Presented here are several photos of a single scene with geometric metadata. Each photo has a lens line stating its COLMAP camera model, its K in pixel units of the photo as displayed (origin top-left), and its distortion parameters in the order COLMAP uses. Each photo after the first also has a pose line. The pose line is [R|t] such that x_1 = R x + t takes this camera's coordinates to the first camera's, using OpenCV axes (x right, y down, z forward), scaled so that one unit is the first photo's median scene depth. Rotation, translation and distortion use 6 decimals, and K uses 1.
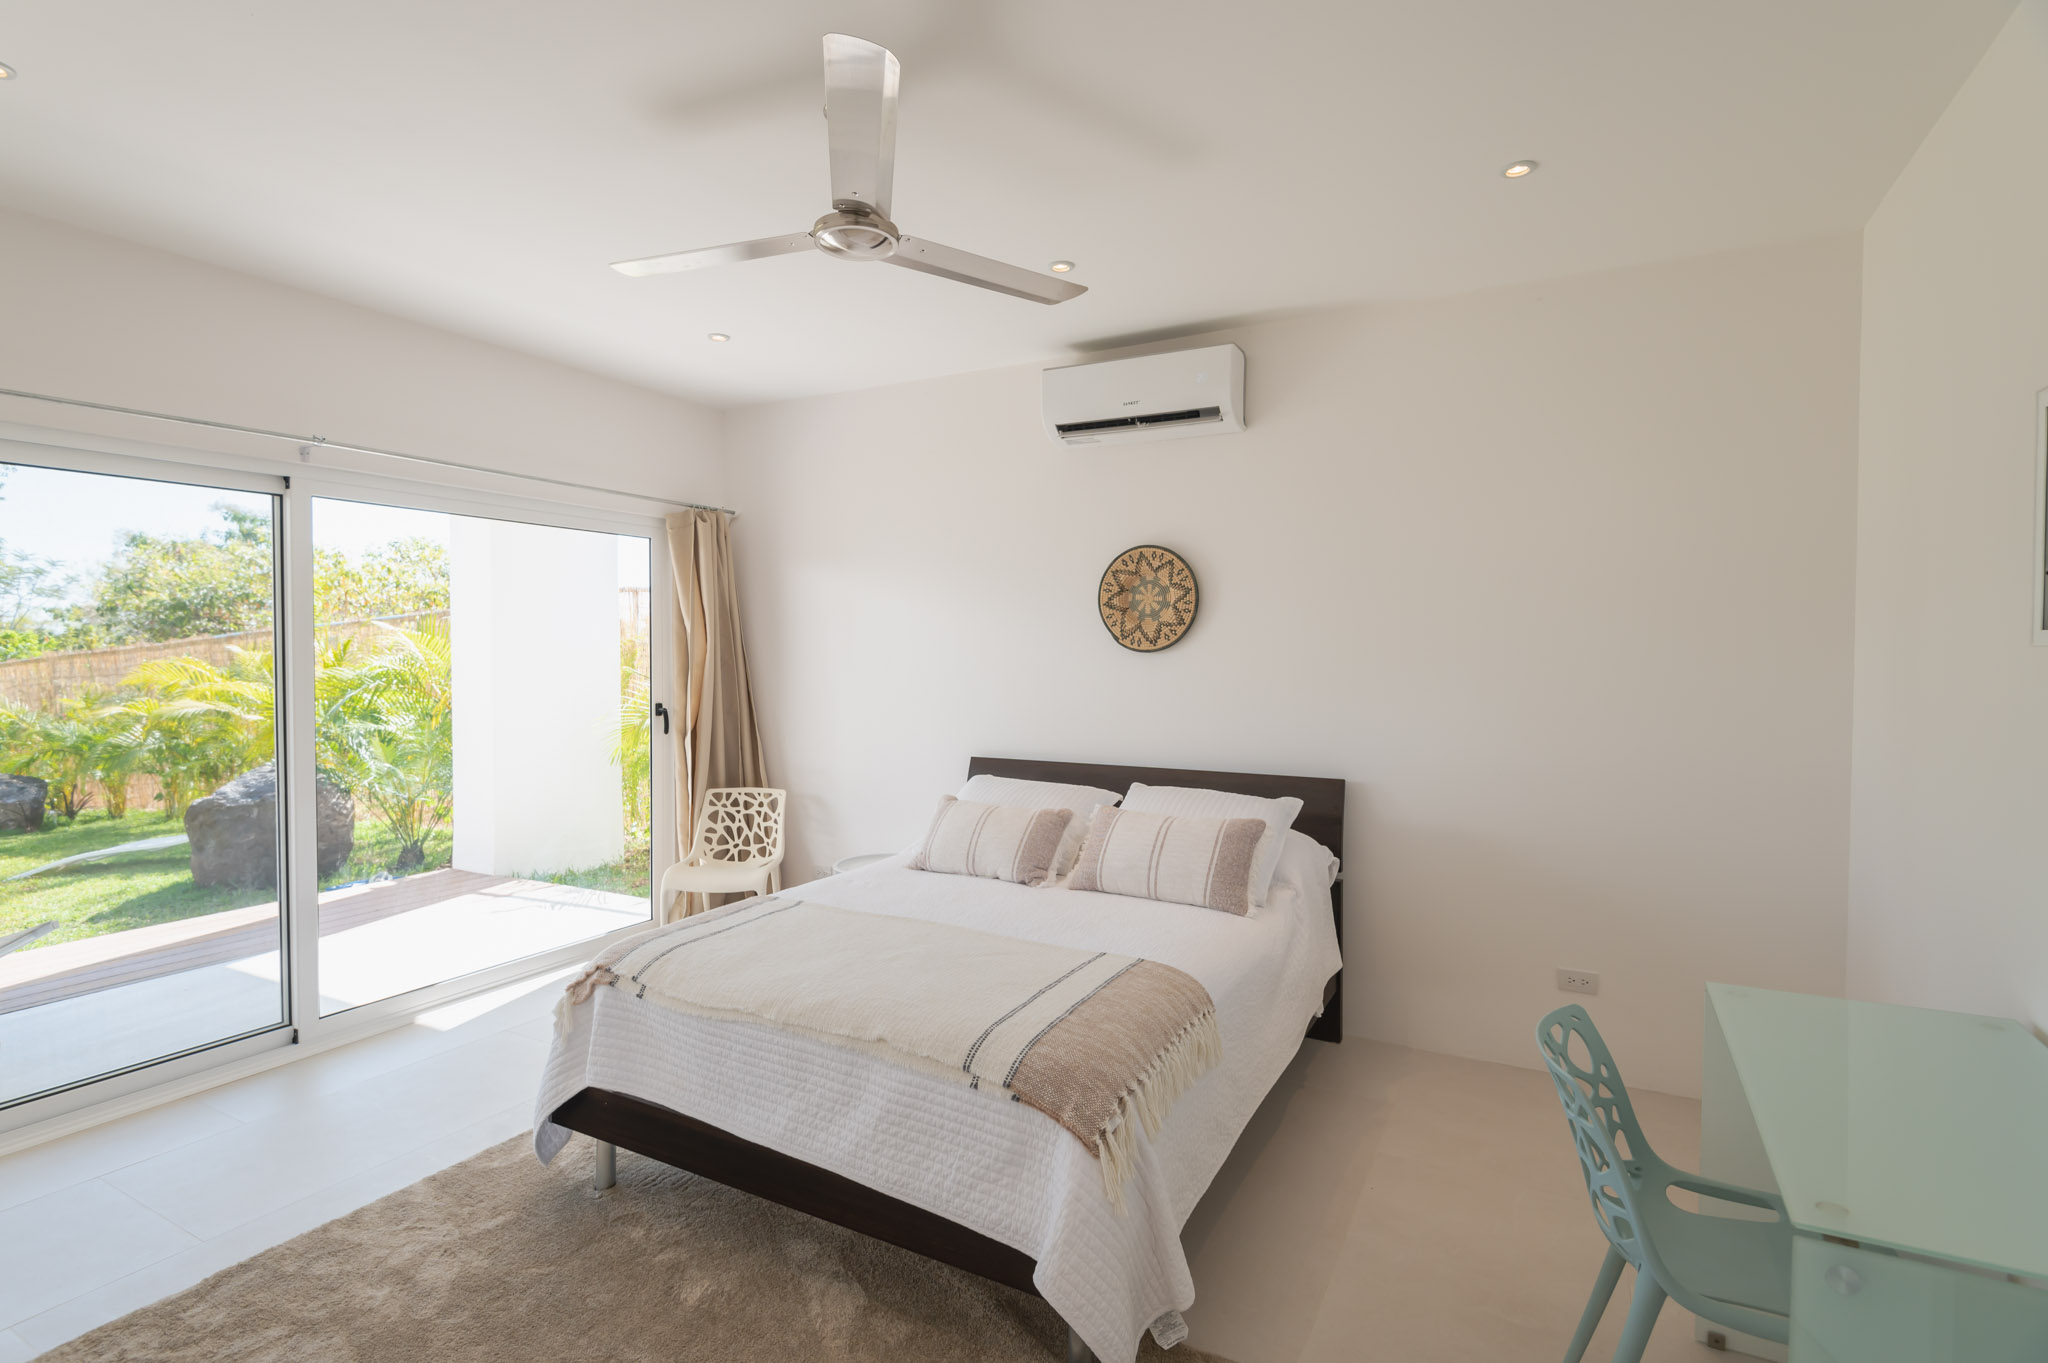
lens RADIAL K [[999.9, 0, 1009.3], [0, 999.9, 675.6], [0, 0, 1]] dist [0.003087, 0.000128]
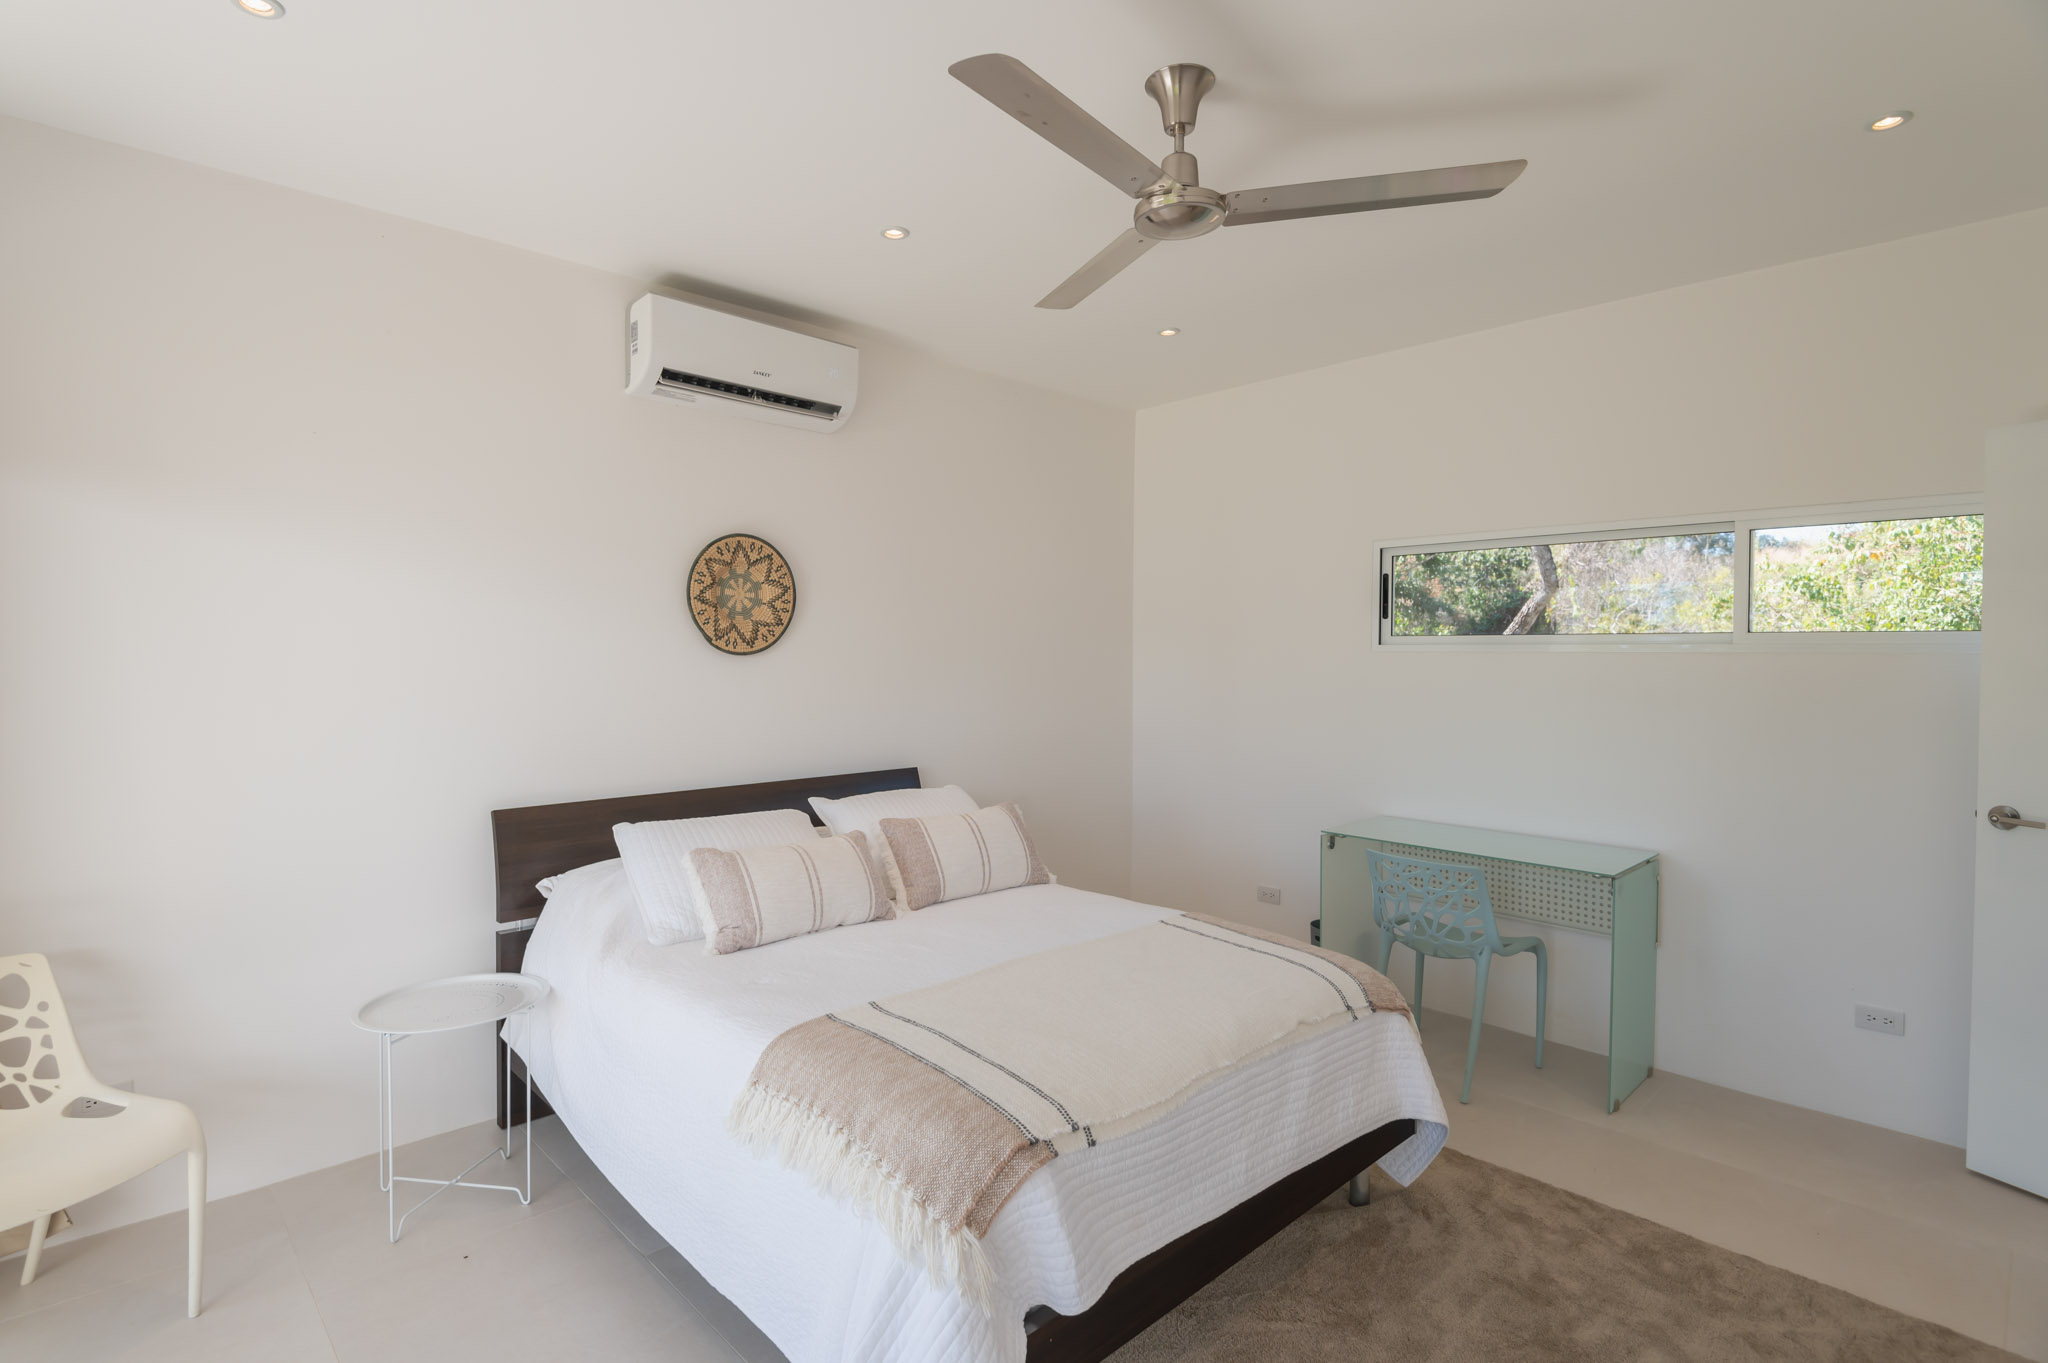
lens RADIAL K [[999.9, 0, 1009.3], [0, 999.9, 675.6], [0, 0, 1]] dist [0.003087, 0.000128]
pose [[0.297977, -0.020654, 0.954350, -0.642561], [0.021833, 0.999652, 0.014818, -0.013003], [-0.954323, 0.016421, 0.298324, 0.512540]]
